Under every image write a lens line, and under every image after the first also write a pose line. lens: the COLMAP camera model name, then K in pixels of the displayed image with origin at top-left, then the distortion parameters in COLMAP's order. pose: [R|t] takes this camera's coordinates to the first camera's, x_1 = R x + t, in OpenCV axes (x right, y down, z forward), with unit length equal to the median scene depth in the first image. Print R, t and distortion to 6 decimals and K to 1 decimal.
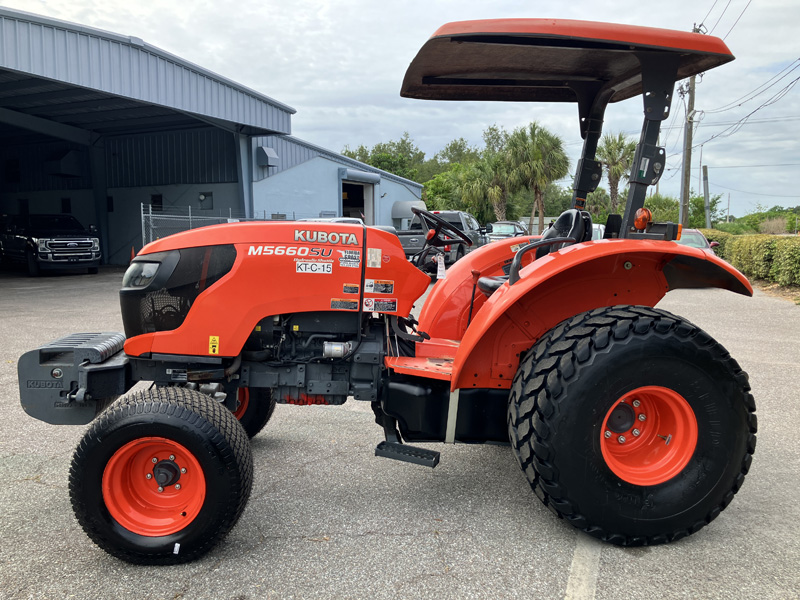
lens RADIAL K [[676.5, 0, 382.4], [0, 676.5, 299.1], [0, 0, 1]] dist [0.042295, -0.045821]
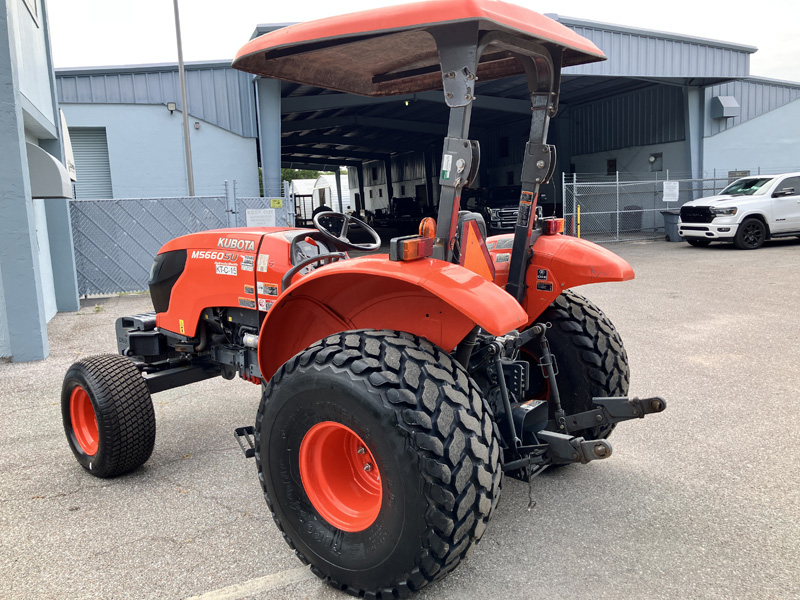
lens RADIAL K [[676.5, 0, 401.2], [0, 676.5, 297.1], [0, 0, 1]] dist [0.042295, -0.045821]
pose [[0.715991, 0.070605, -0.694530, 0.924894], [-0.027939, 0.996973, 0.072548, -0.091808], [0.697550, -0.032539, 0.715797, 0.358277]]
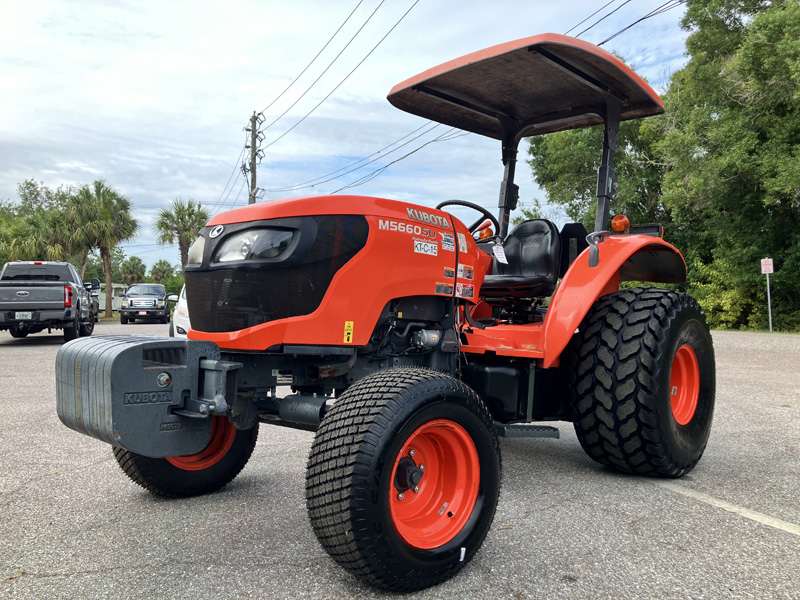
lens RADIAL K [[676.5, 0, 396.4], [0, 676.5, 295.2], [0, 0, 1]] dist [0.042295, -0.045821]
pose [[0.760946, 0.009917, 0.648740, -0.729801], [0.063541, 0.993938, -0.089725, 0.098597], [-0.645697, 0.109497, 0.755703, 0.315920]]
